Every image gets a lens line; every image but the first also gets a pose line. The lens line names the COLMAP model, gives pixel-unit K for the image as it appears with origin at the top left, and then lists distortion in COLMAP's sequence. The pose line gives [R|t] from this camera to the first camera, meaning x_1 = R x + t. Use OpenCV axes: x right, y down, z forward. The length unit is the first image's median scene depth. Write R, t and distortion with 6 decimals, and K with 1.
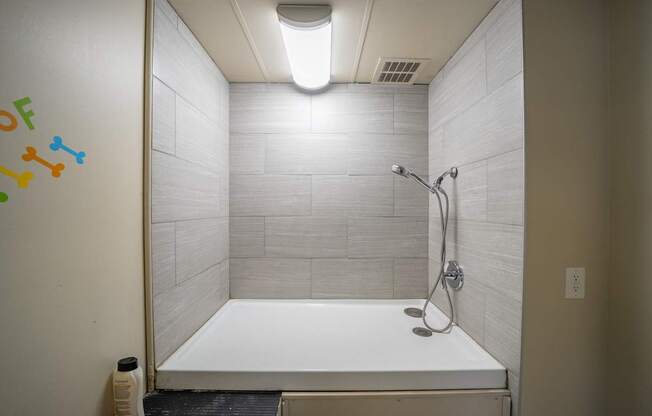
lens RADIAL K [[226.1, 0, 325.8], [0, 226.1, 210.0], [0, 0, 1]] dist [-0.026213, 0.000191]
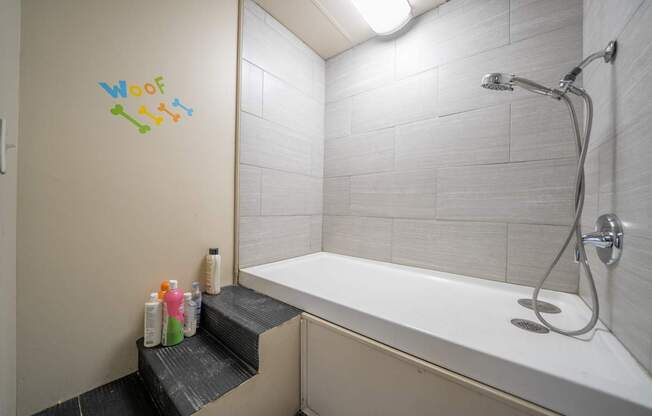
lens RADIAL K [[226.1, 0, 325.8], [0, 226.1, 210.0], [0, 0, 1]] dist [-0.026213, 0.000191]
pose [[0.777954, 0.017038, -0.628090, 0.364078], [-0.021256, 0.999774, 0.000793, 0.231338], [0.627962, 0.012734, 0.778140, 0.160401]]
